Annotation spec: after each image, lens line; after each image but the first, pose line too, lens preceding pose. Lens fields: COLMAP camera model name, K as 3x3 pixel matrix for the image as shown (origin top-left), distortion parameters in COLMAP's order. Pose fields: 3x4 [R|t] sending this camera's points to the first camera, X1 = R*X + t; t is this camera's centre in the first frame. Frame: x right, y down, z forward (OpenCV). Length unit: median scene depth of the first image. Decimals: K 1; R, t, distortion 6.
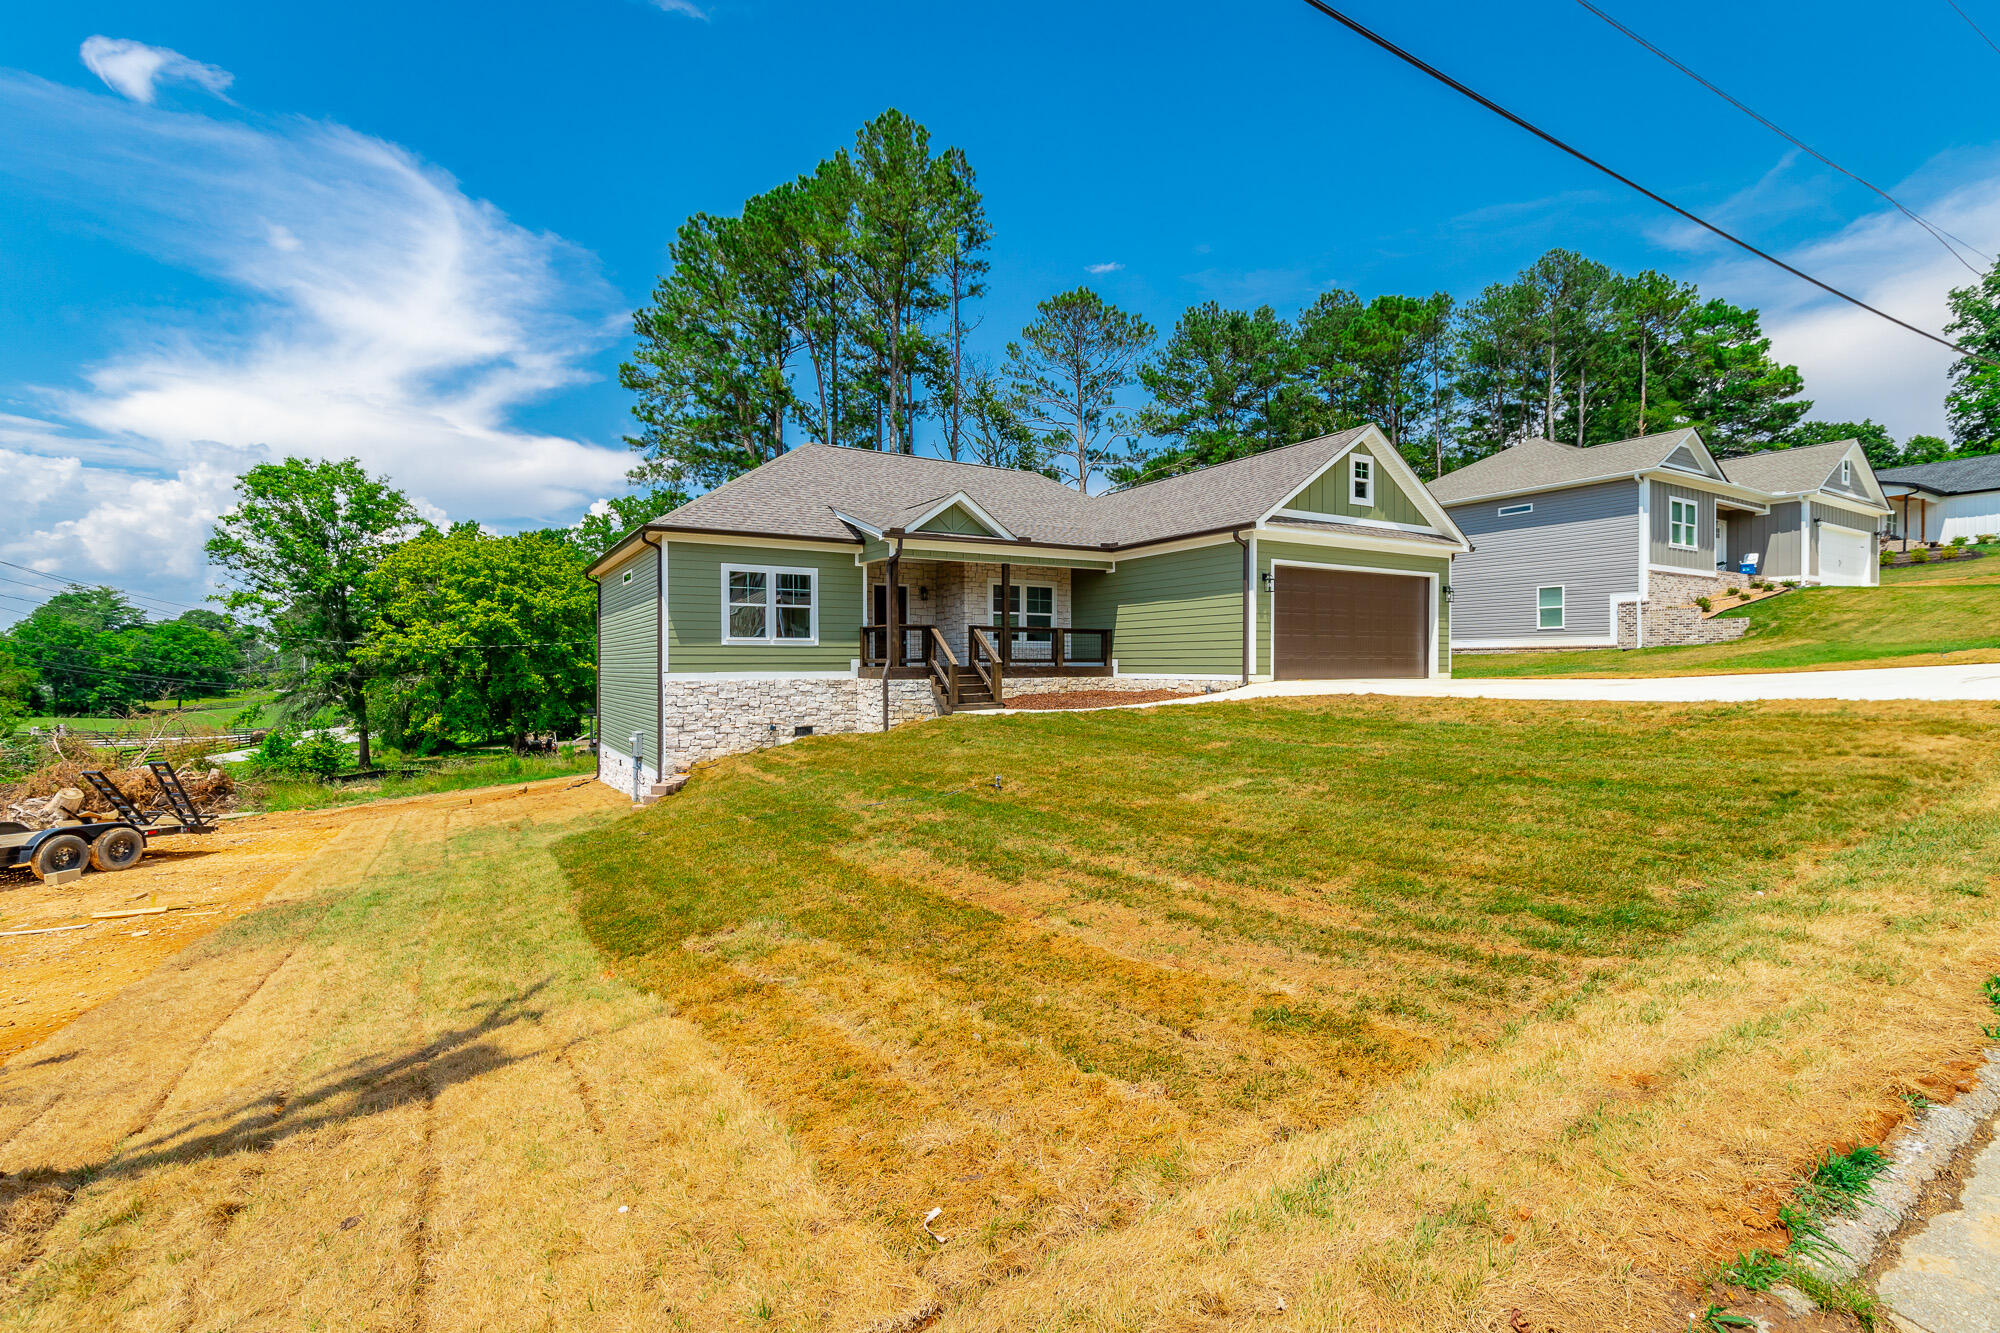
lens RADIAL K [[903.5, 0, 1000.0], [0, 903.5, 666.5], [0, 0, 1]] dist [0.000397, 0.000069]
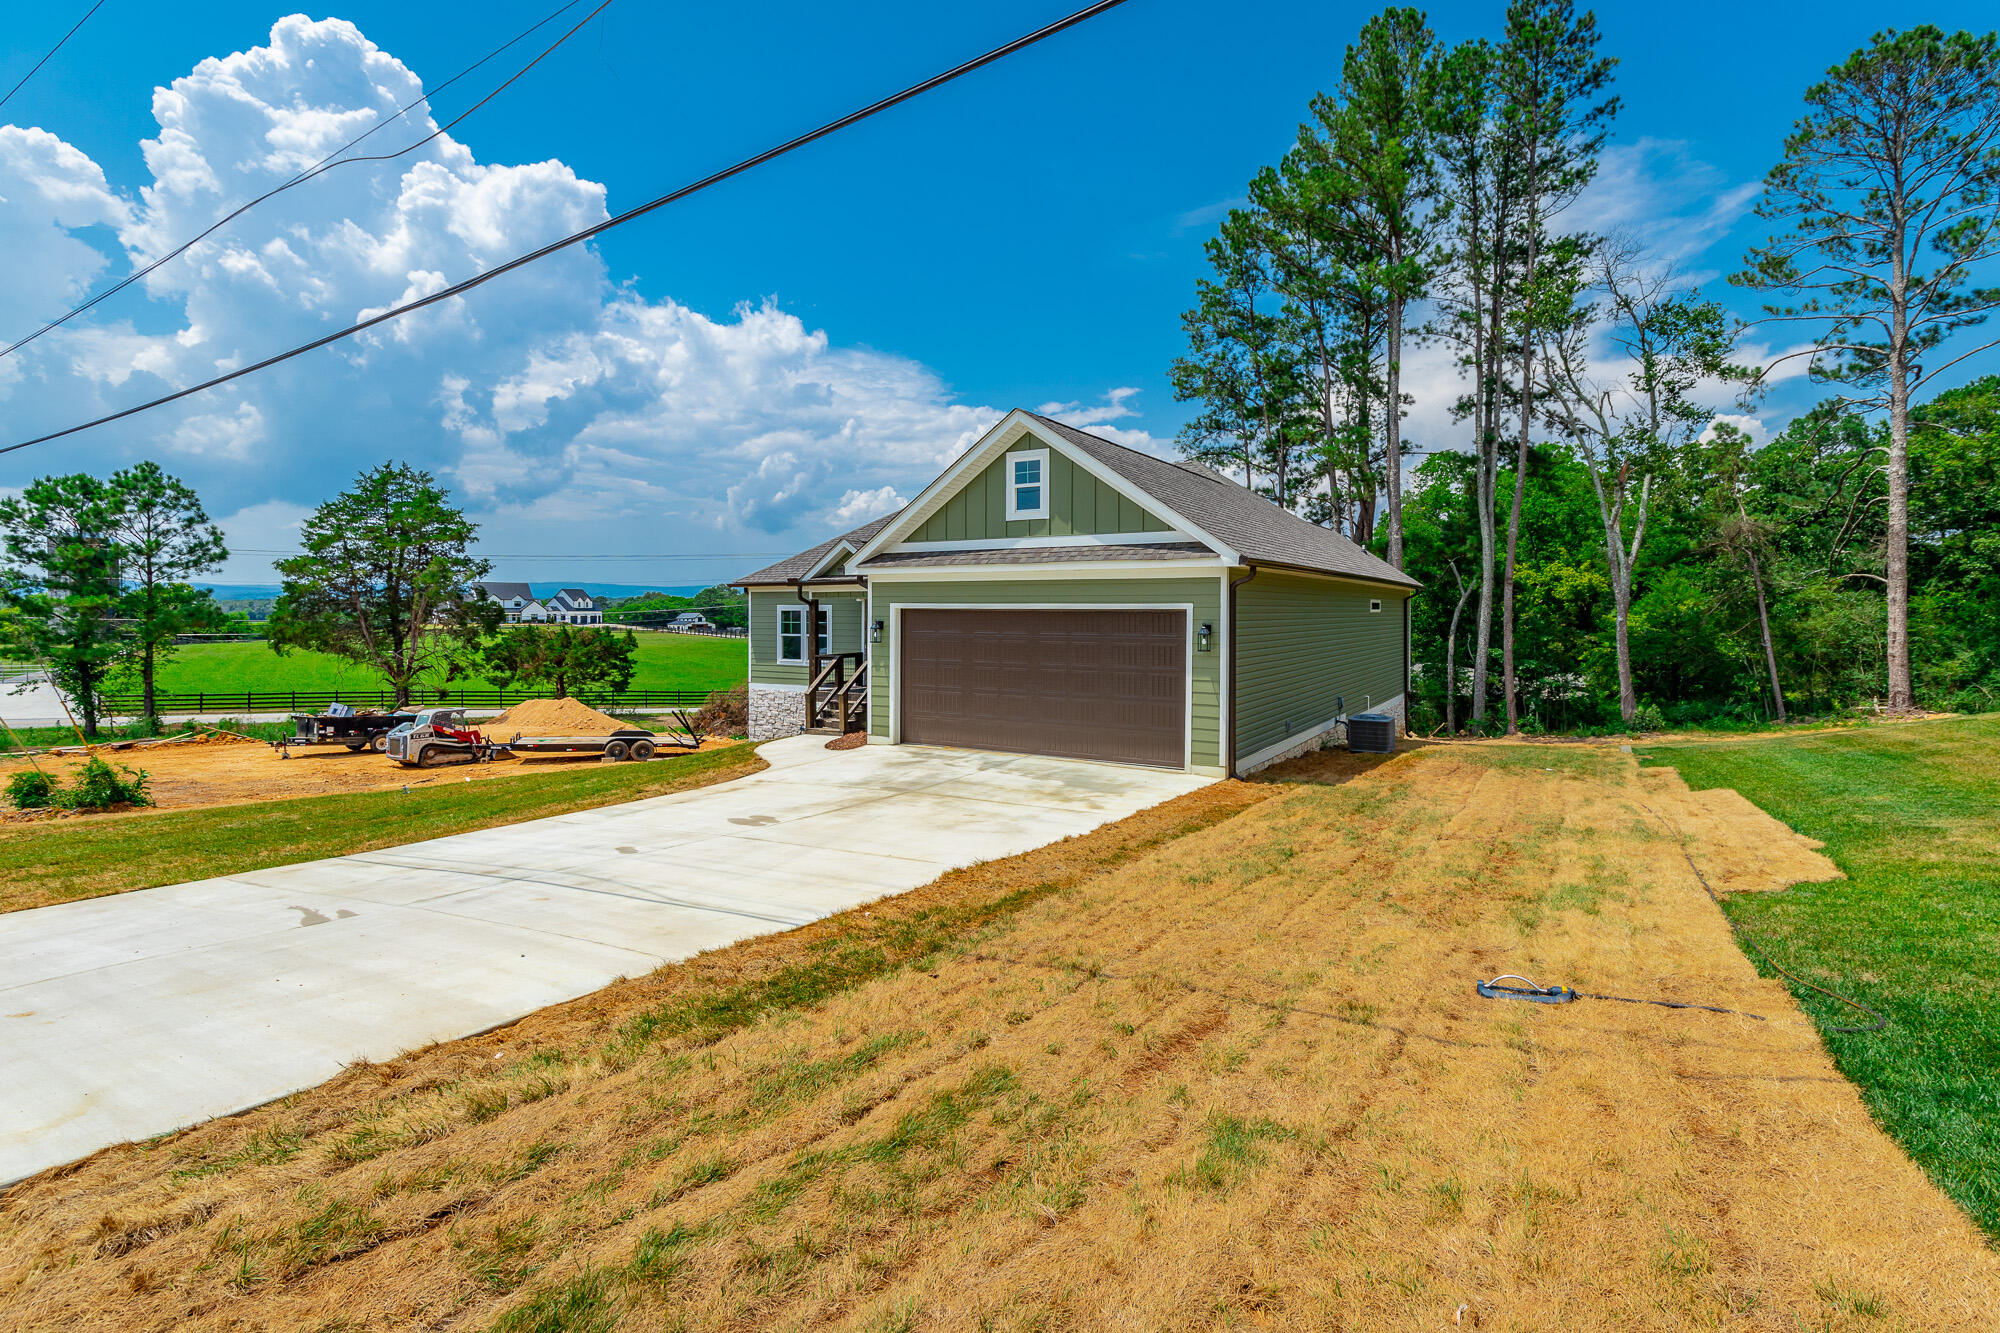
lens RADIAL K [[927.7, 0, 1033.8], [0, 927.7, 632.0], [0, 0, 1]] dist [0.002972, 0.000453]
pose [[0.470310, 0.026755, -0.882096, 0.962246], [-0.006615, 0.999619, 0.026792, -0.097378], [0.882476, -0.006766, 0.470308, 0.587417]]
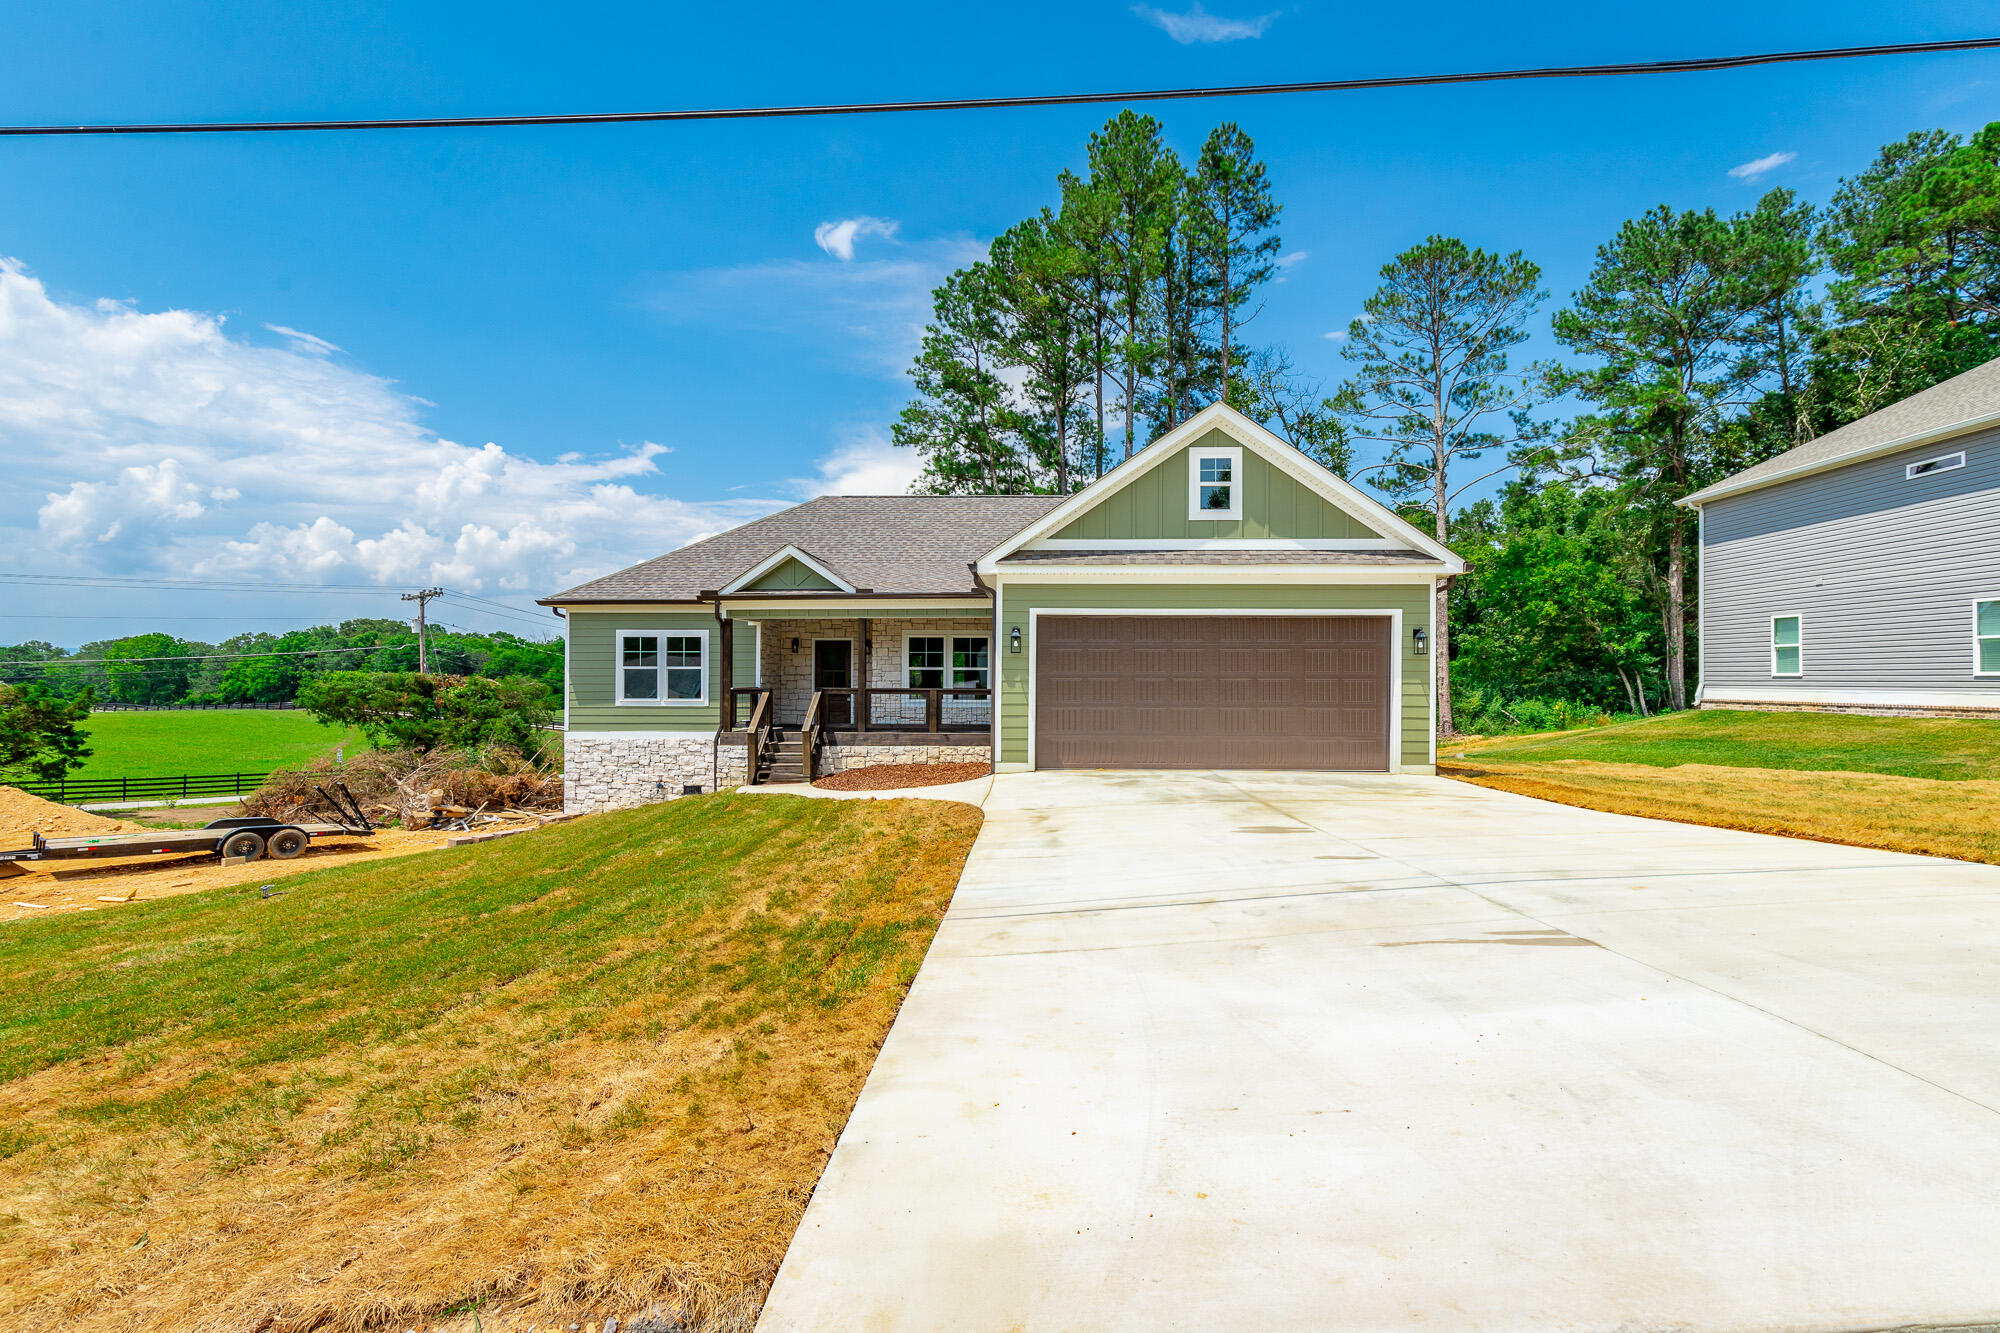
lens RADIAL K [[917.9, 0, 1019.1], [0, 917.9, 669.1], [0, 0, 1]] dist [0.001390, -0.000012]
pose [[0.839356, -0.001241, -0.543581, 0.591615], [-0.006935, 0.999892, -0.012991, -0.048866], [0.543538, 0.014674, 0.839256, 0.297021]]
